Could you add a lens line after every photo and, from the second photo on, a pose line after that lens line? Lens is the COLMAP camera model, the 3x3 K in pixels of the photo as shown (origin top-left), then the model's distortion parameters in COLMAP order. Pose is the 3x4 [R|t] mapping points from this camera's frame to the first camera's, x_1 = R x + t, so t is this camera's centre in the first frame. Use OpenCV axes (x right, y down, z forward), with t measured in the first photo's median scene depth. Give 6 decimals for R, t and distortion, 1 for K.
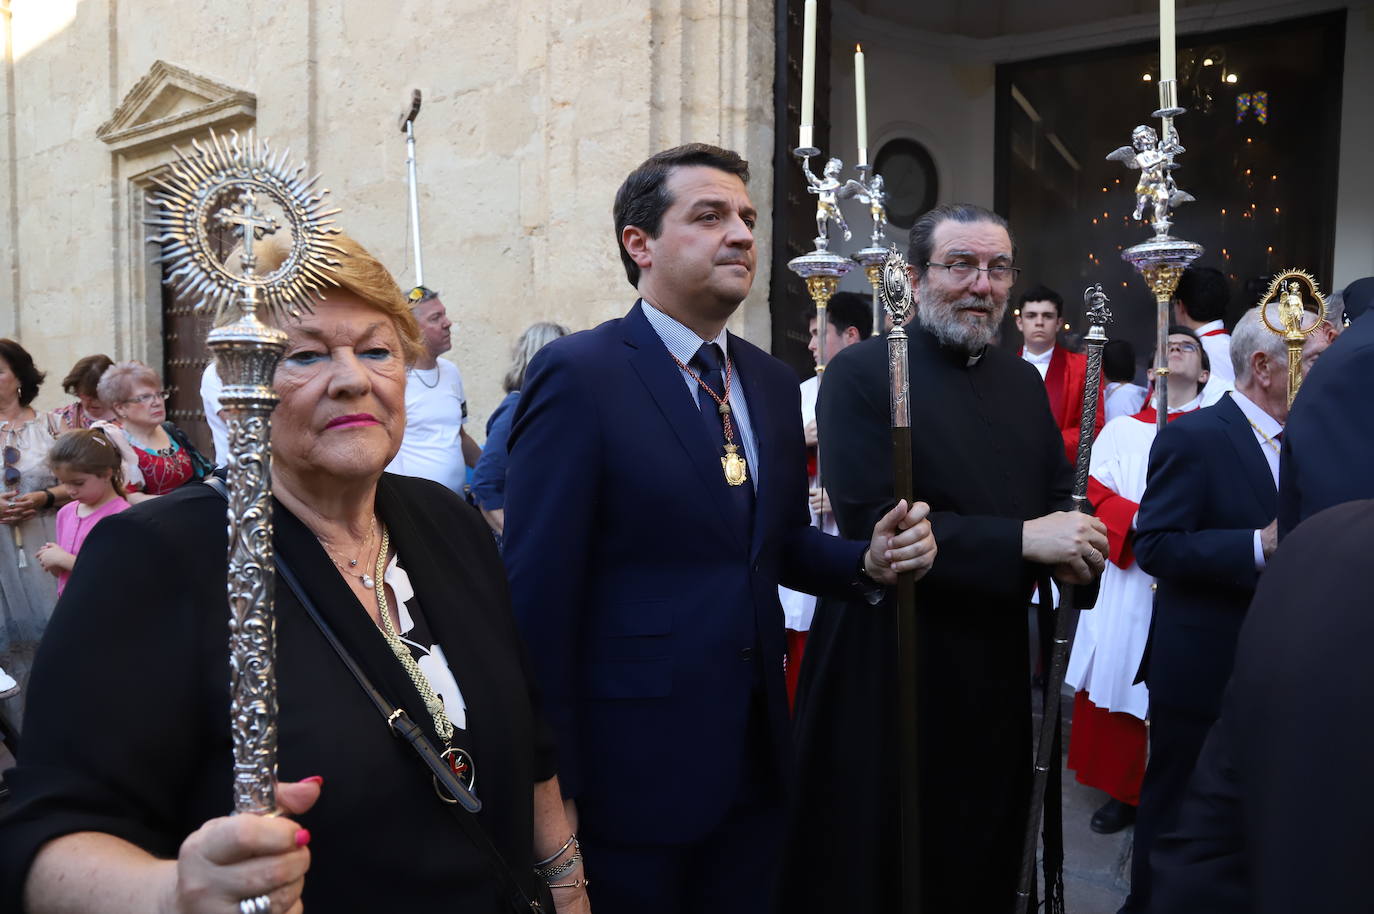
lens RADIAL K [[945.4, 0, 687.0], [0, 945.4, 457.0], [0, 0, 1]] dist [-0.121819, 0.068124]
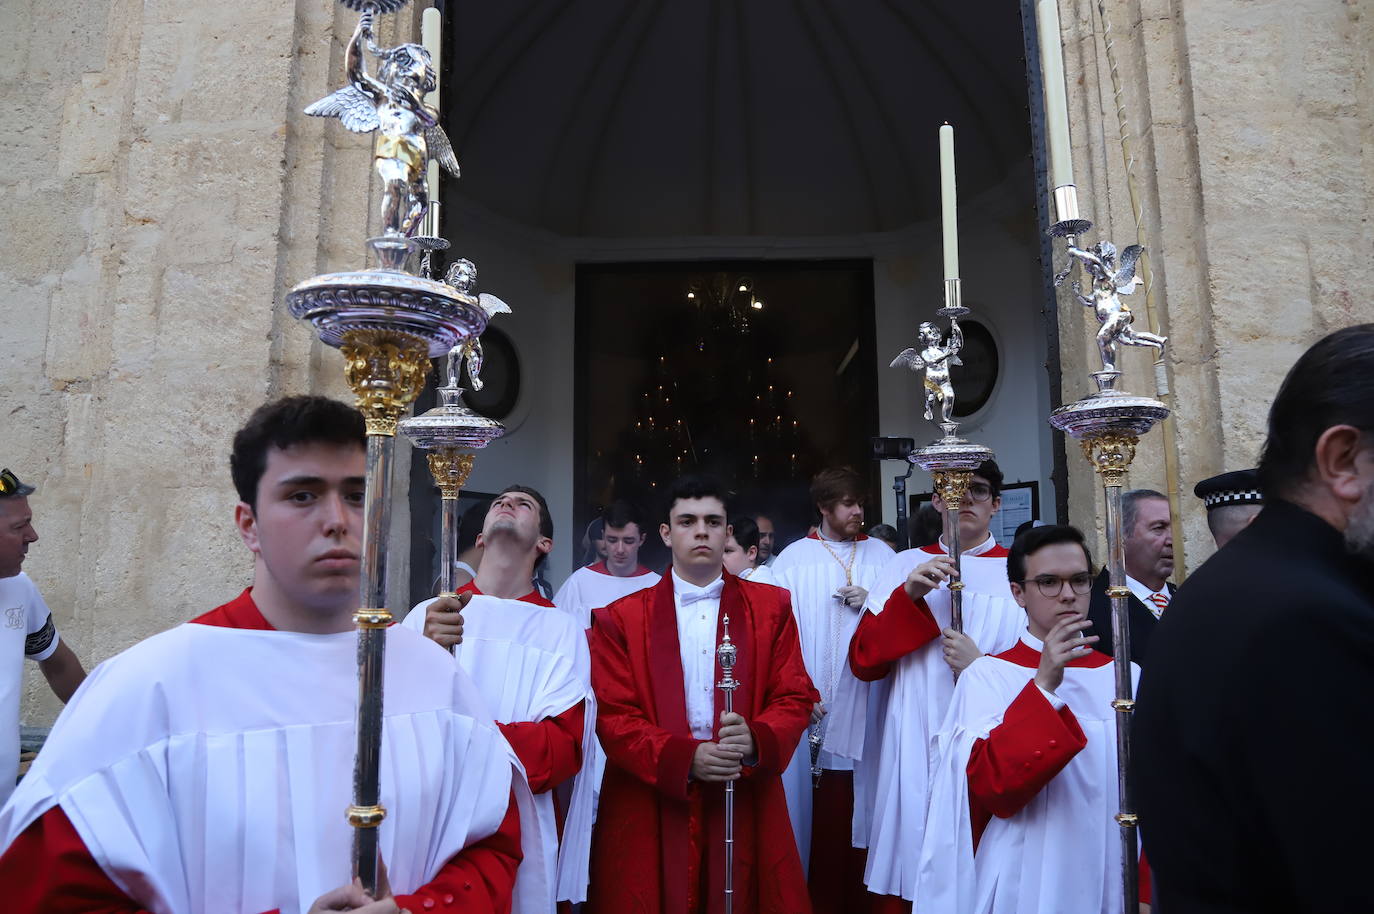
lens RADIAL K [[945.4, 0, 687.0], [0, 945.4, 457.0], [0, 0, 1]] dist [-0.121819, 0.068124]
pose [[0.858853, 0.053424, 0.509428, -0.110309], [0.051973, 0.980324, -0.190430, -0.031248], [-0.509578, 0.190028, 0.839178, 0.187875]]
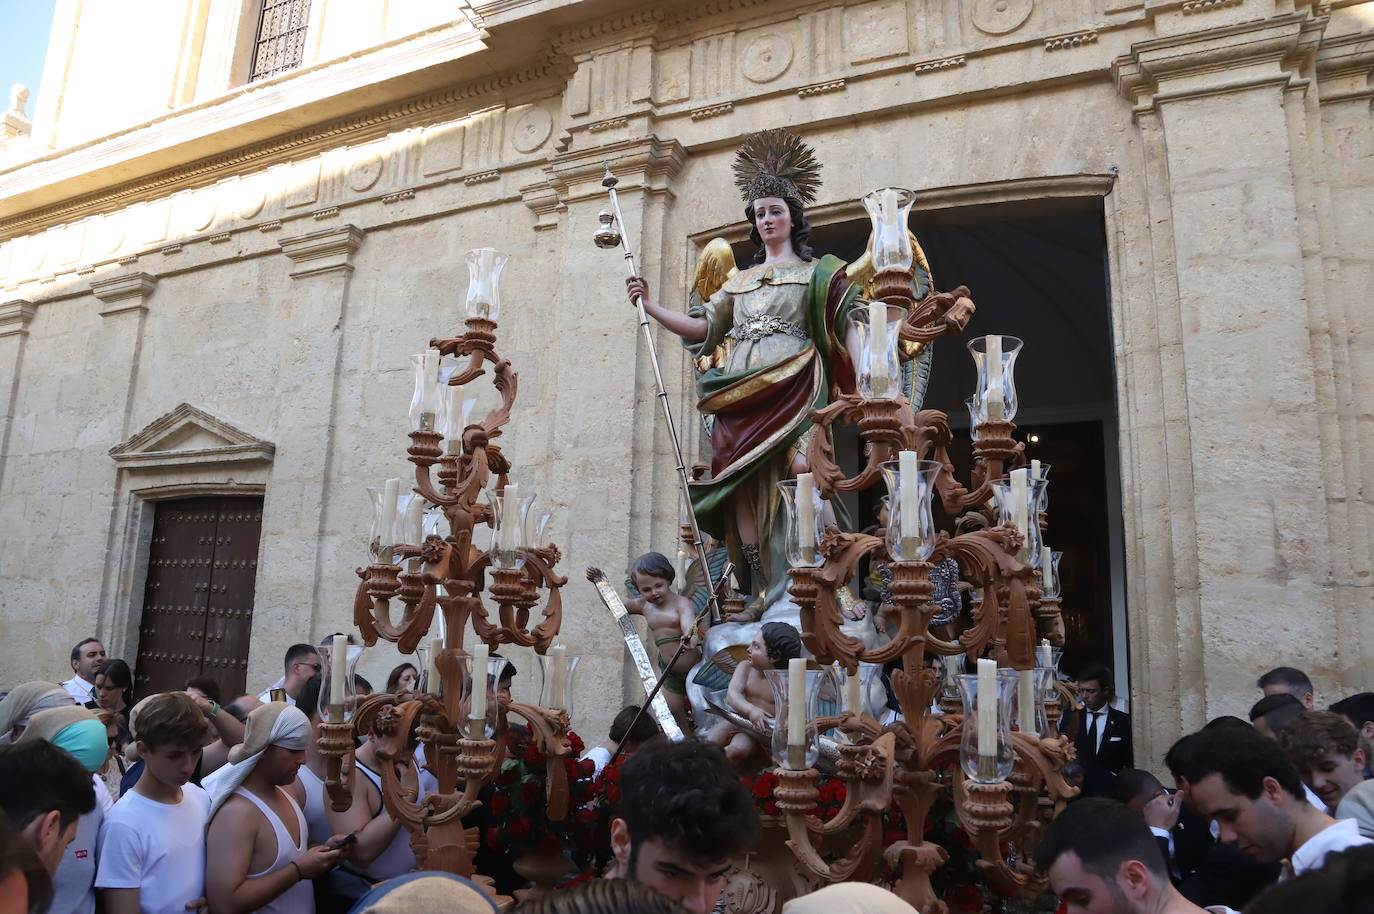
lens RADIAL K [[945.4, 0, 687.0], [0, 945.4, 457.0], [0, 0, 1]] dist [-0.121819, 0.068124]
pose [[0.987844, 0.049157, 0.147468, -0.145356], [-0.008398, 0.964173, -0.265141, -0.075854], [-0.155219, 0.260680, 0.952866, -0.334744]]
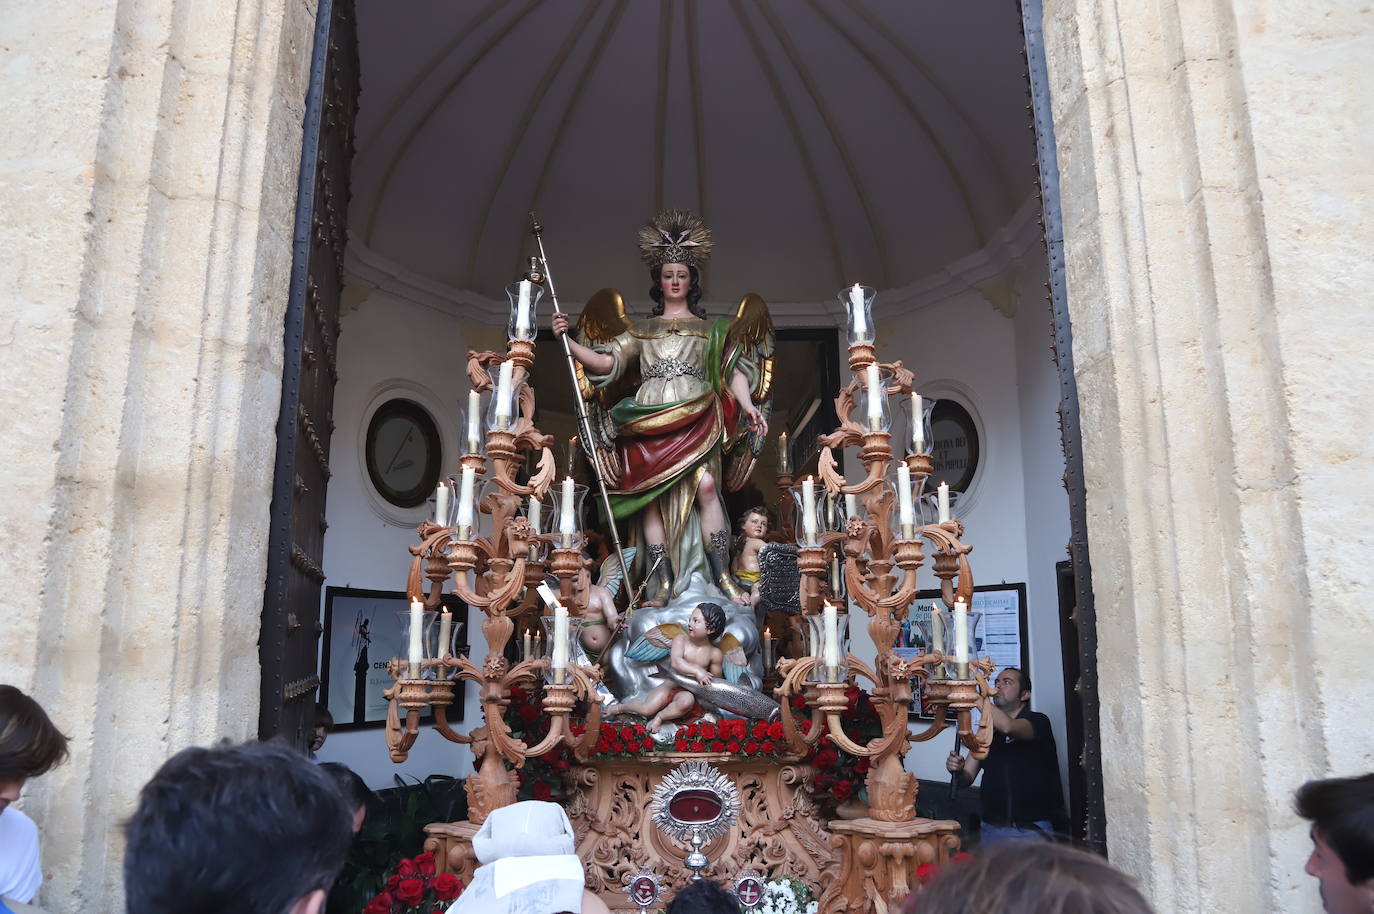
lens RADIAL K [[955.0, 0, 687.0], [0, 955.0, 457.0], [0, 0, 1]] dist [-0.116295, 0.064562]
pose [[0.831727, 0.089922, 0.547855, -0.023840], [0.055832, 0.968246, -0.243685, -0.112535], [-0.552371, 0.233267, 0.800296, 0.300587]]
